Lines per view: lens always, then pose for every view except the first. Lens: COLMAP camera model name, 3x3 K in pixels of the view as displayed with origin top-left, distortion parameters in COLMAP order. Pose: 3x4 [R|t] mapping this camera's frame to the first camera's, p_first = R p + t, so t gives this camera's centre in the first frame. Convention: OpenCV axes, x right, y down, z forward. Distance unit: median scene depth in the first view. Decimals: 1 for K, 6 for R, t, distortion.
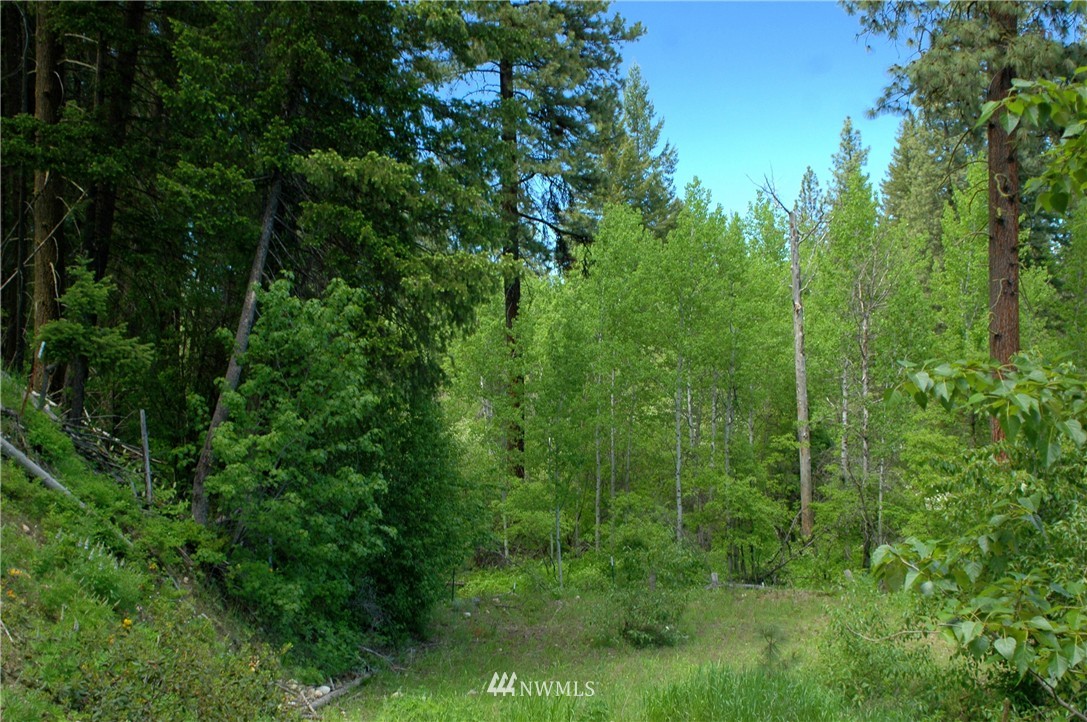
lens RADIAL K [[1310.2, 0, 542.9], [0, 1310.2, 363.0], [0, 0, 1]] dist [-0.068500, 0.000000]
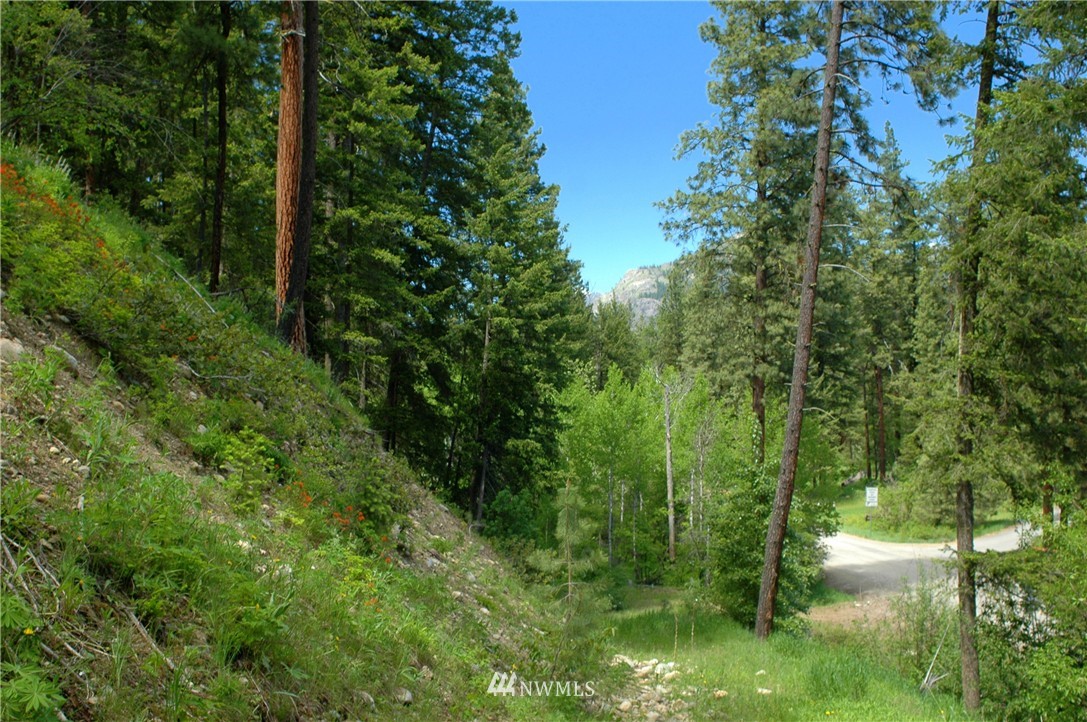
lens RADIAL K [[1310.2, 0, 543.9], [0, 1310.2, 360.1], [0, 0, 1]] dist [-0.068500, 0.000000]
pose [[0.994598, 0.007315, 0.103546, -0.184955], [-0.007593, 0.999969, 0.002289, -0.161398], [-0.103526, -0.003063, 0.994622, -0.884214]]
